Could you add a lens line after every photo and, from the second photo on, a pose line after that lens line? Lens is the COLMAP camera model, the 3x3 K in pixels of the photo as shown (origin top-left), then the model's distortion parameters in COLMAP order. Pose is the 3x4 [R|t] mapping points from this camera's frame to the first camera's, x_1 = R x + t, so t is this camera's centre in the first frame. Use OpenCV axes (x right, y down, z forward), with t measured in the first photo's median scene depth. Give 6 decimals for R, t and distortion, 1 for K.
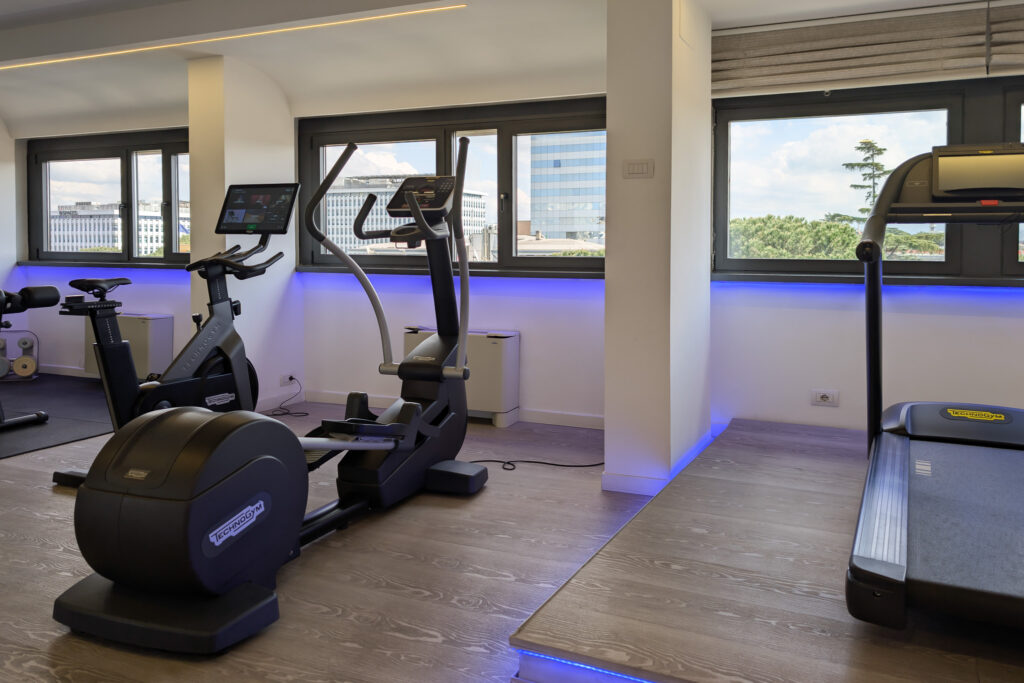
lens RADIAL K [[689.0, 0, 517.6], [0, 689.0, 268.6], [0, 0, 1]] dist [0.001246, 0.001323]
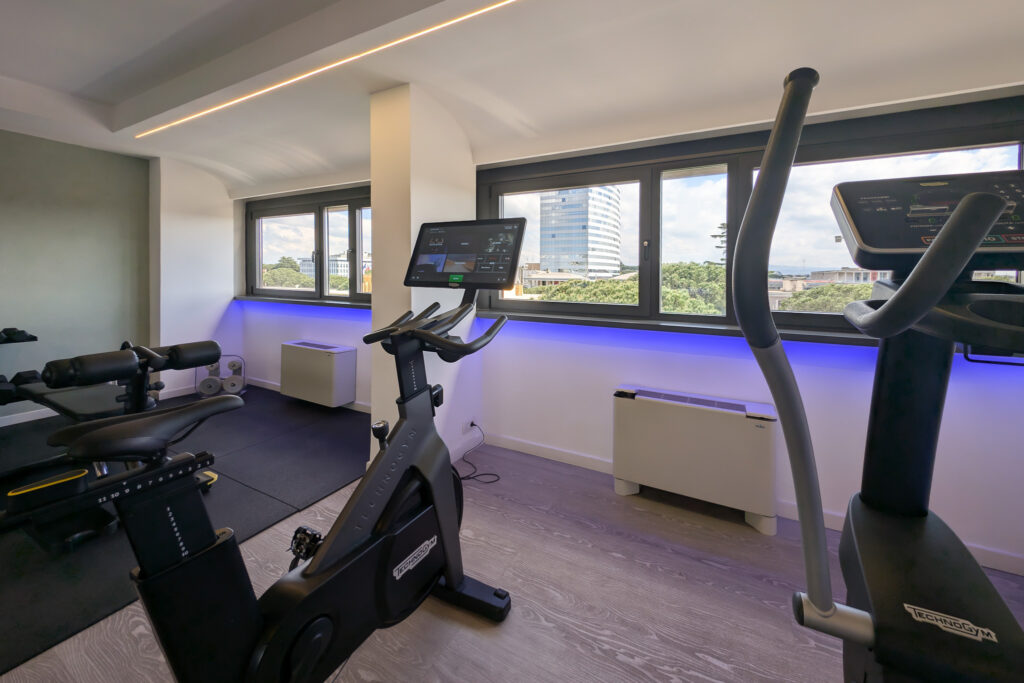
lens RADIAL K [[355.3, 0, 545.4], [0, 355.3, 286.9], [0, 0, 1]] dist [0.004228, -0.000733]
pose [[0.999940, 0.003956, 0.010208, -0.235997], [-0.003908, 0.999981, -0.004723, -0.040110], [-0.010226, 0.004683, 0.999937, 0.499018]]
